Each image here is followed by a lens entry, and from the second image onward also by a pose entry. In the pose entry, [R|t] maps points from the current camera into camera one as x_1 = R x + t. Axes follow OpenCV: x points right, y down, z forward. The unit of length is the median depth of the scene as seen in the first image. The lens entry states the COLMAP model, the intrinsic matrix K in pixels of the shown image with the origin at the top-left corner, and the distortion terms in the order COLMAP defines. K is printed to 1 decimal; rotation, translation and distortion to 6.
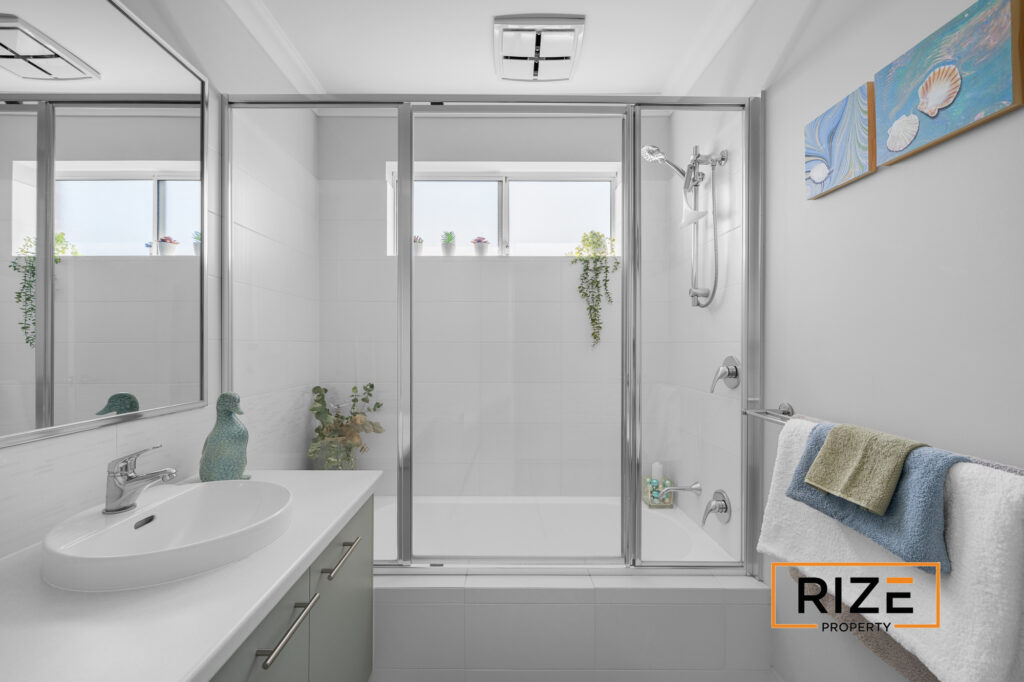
lens RADIAL K [[432.2, 0, 511.8], [0, 432.2, 341.9], [0, 0, 1]] dist [0.000161, 0.000058]
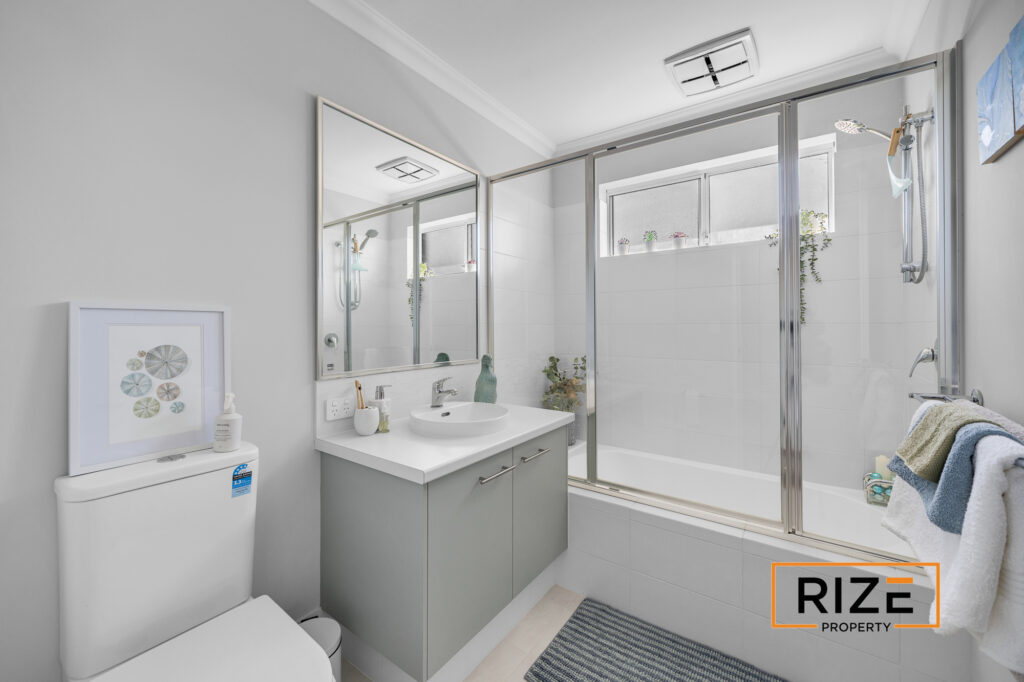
lens RADIAL K [[391.8, 0, 499.4], [0, 391.8, 321.3], [0, 0, 1]] dist [-0.000259, 0.000028]
pose [[0.805815, -0.011978, -0.592046, 0.235432], [0.007085, 0.999919, -0.010587, 0.001528], [0.592124, 0.004337, 0.805835, -0.175063]]
